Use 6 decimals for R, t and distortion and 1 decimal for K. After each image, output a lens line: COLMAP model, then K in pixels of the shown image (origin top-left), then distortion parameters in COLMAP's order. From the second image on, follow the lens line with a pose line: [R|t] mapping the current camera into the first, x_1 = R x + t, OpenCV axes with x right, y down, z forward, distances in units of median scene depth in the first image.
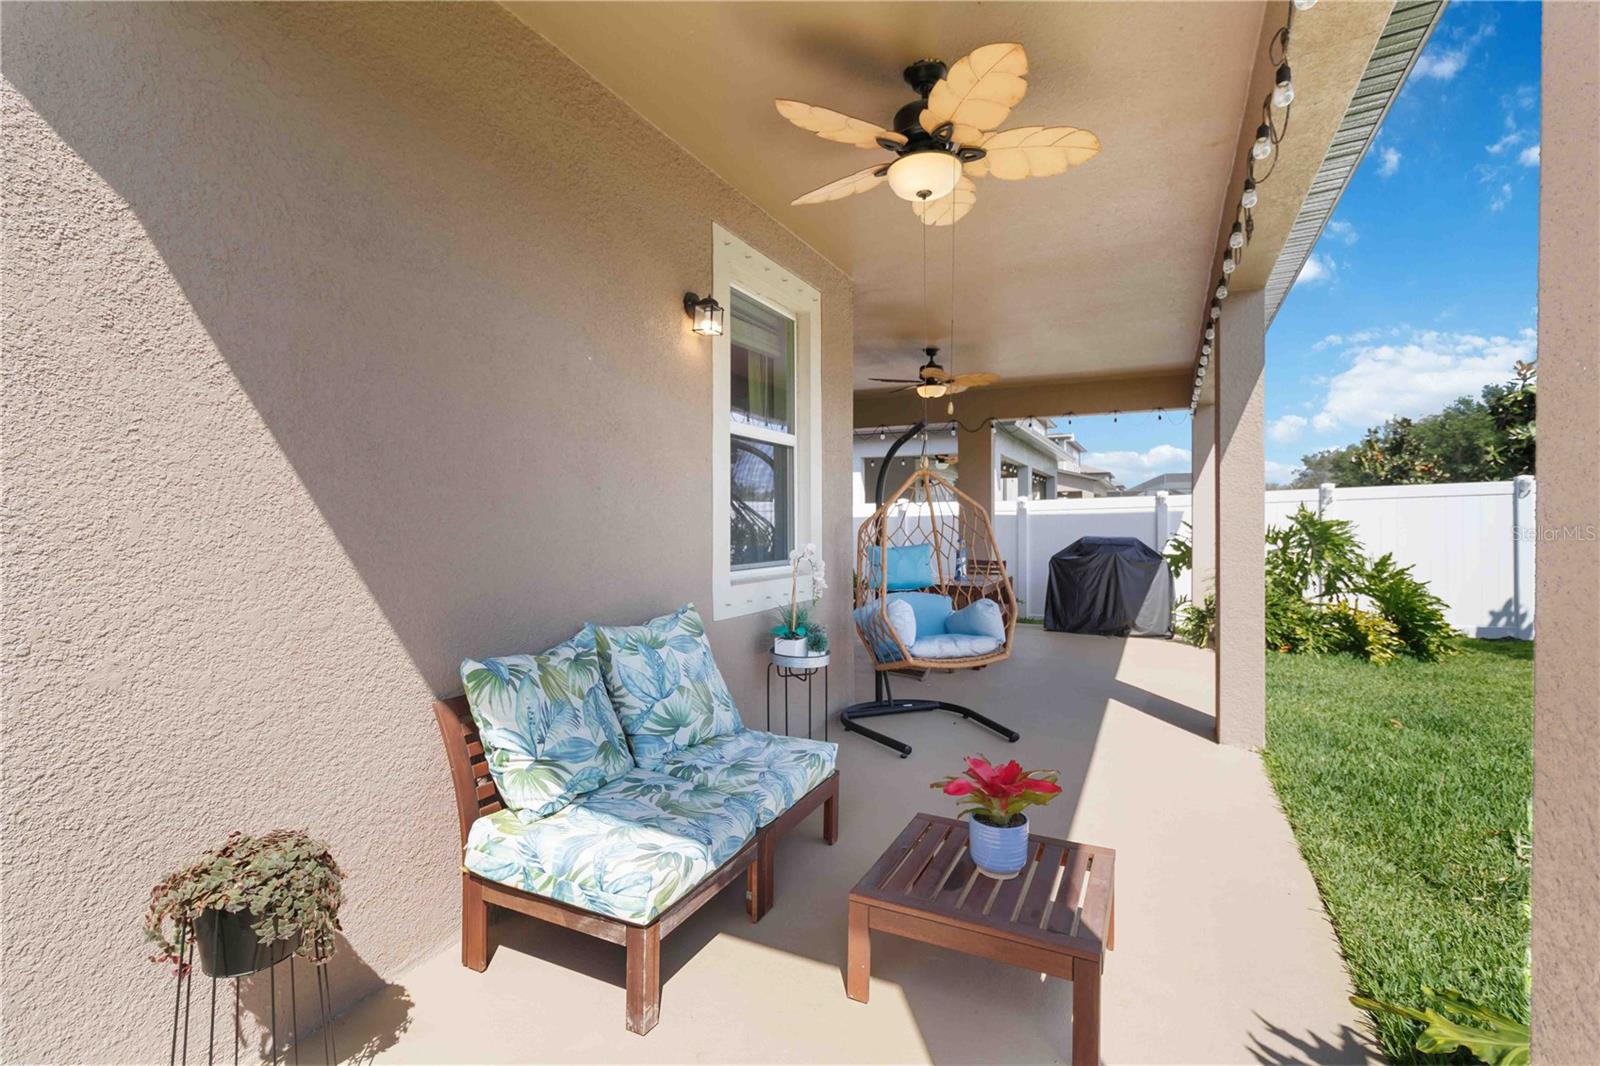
lens RADIAL K [[759.2, 0, 802.0], [0, 759.2, 529.0], [0, 0, 1]] dist [0.002653, 0.000880]
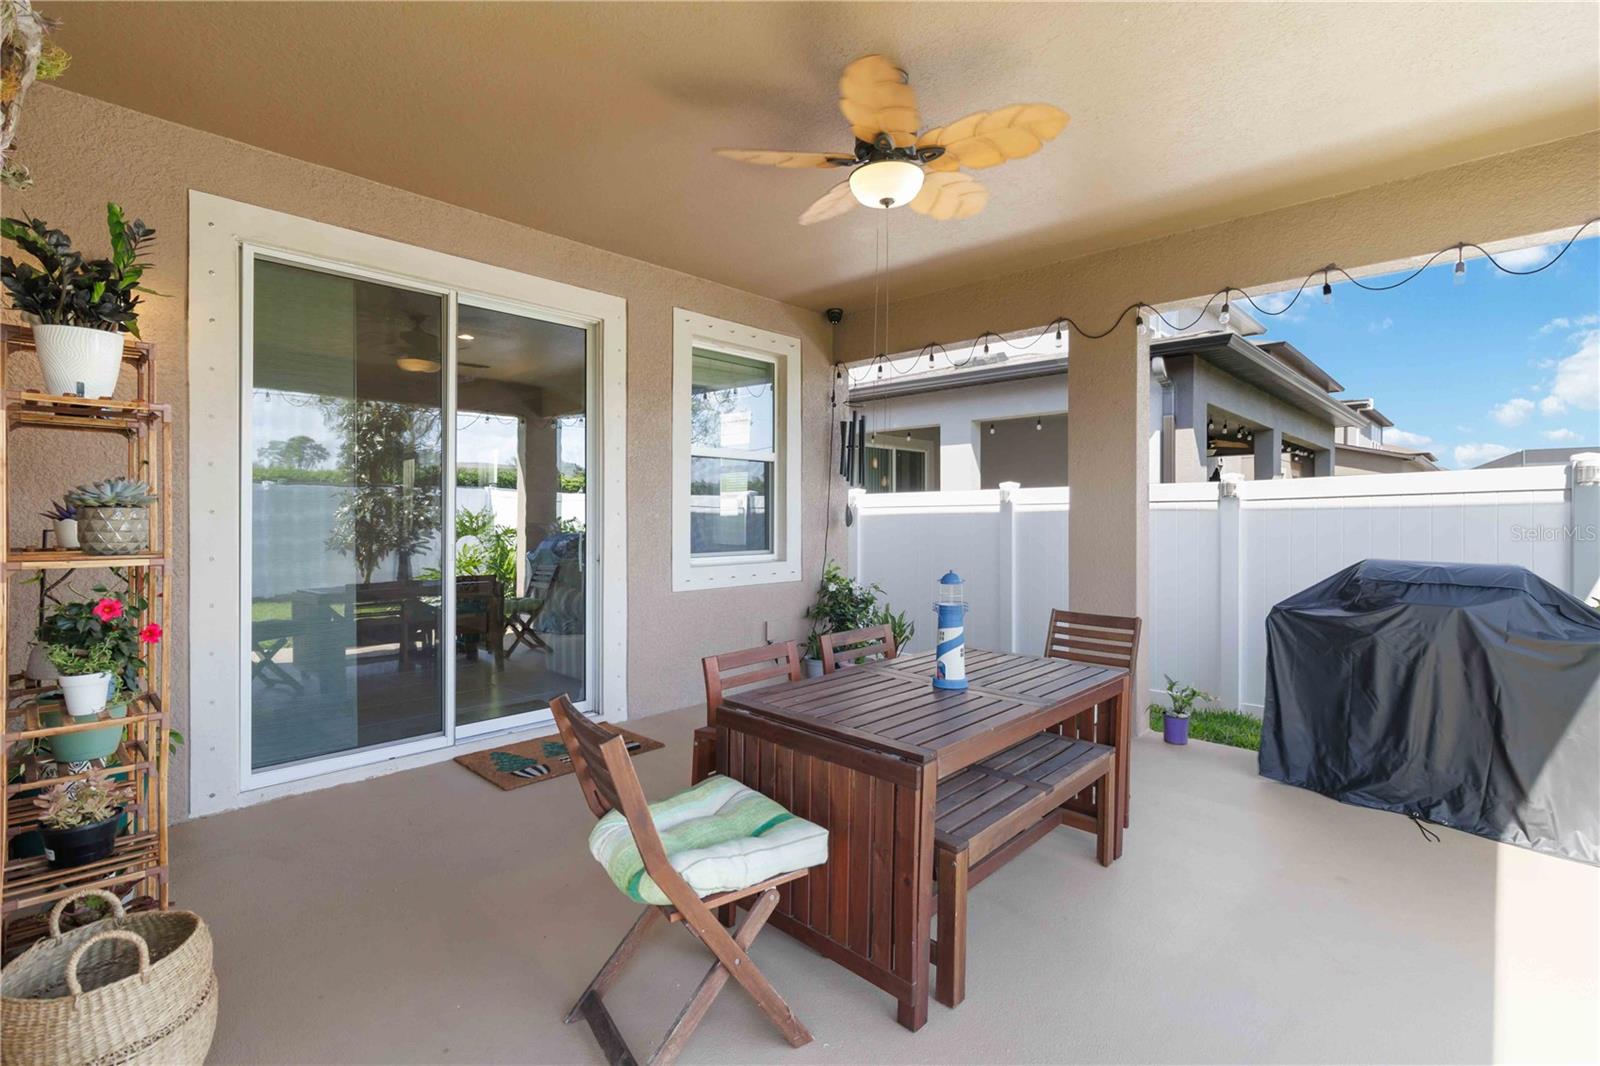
lens RADIAL K [[759.2, 0, 802.0], [0, 759.2, 529.0], [0, 0, 1]] dist [0.002653, 0.000880]
pose [[0.954142, 0.007988, -0.299248, 0.206752], [-0.006186, 0.999957, 0.006967, -0.008680], [0.299291, -0.004796, 0.954150, 0.523427]]
